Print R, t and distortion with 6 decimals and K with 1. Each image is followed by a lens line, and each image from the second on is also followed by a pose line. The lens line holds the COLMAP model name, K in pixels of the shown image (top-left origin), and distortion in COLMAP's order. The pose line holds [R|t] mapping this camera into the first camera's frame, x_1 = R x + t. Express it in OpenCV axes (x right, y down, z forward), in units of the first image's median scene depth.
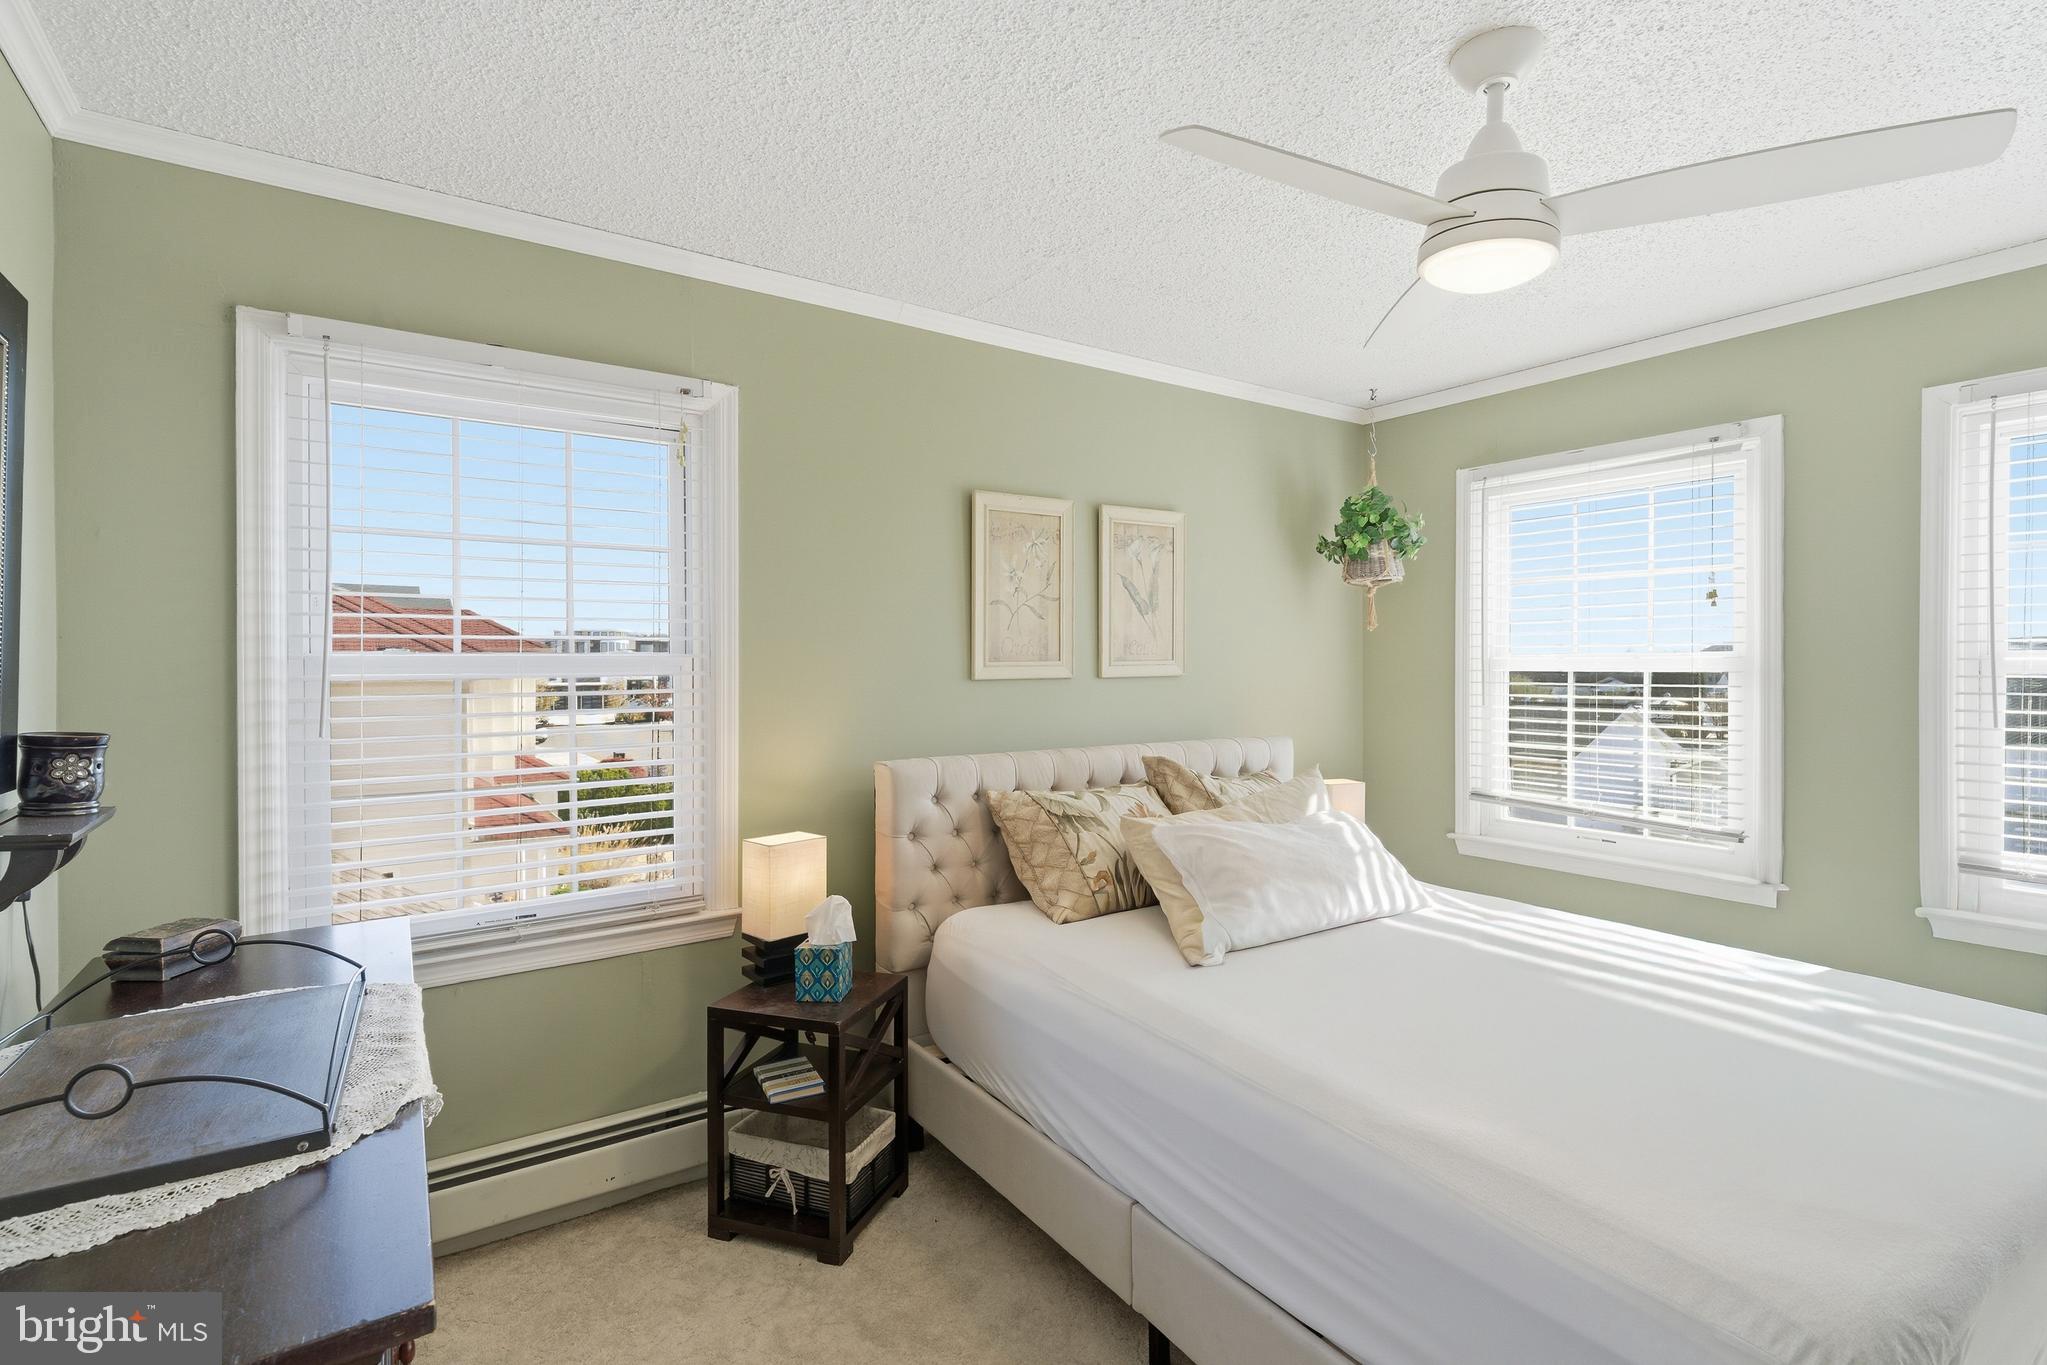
lens RADIAL K [[953.2, 0, 1026.2], [0, 953.2, 675.4], [0, 0, 1]] dist [-0.001335, -0.000615]
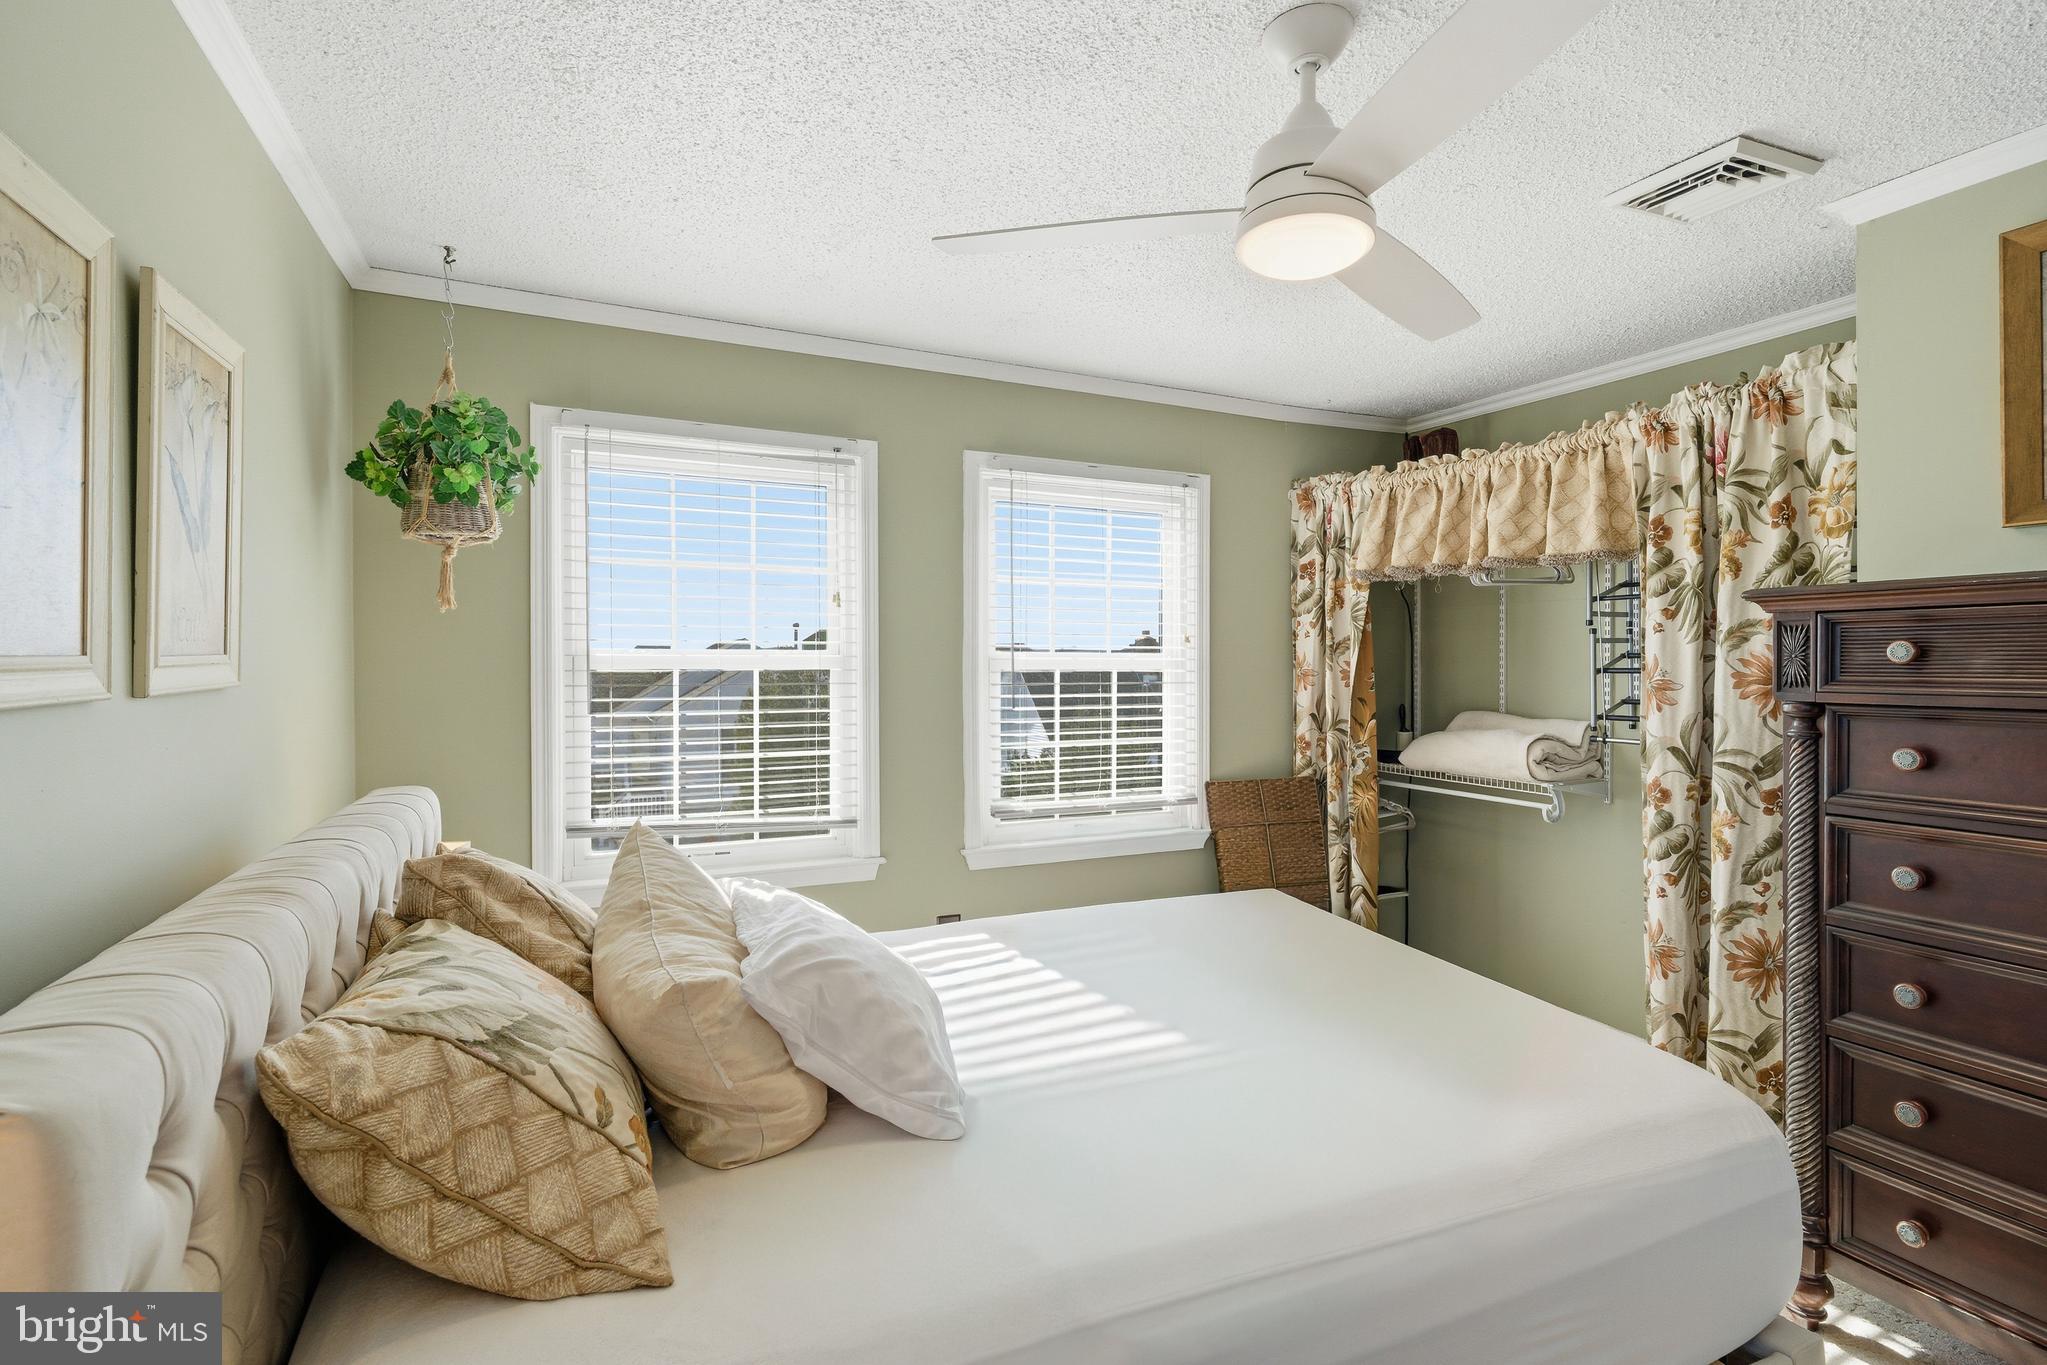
lens RADIAL K [[953.2, 0, 1019.8], [0, 953.2, 660.6], [0, 0, 1]] dist [-0.001335, -0.000615]
pose [[0.163954, 0.001463, 0.986467, -0.289639], [0.010462, 0.999940, -0.003222, -0.008383], [-0.986412, 0.010848, 0.163929, 0.635766]]
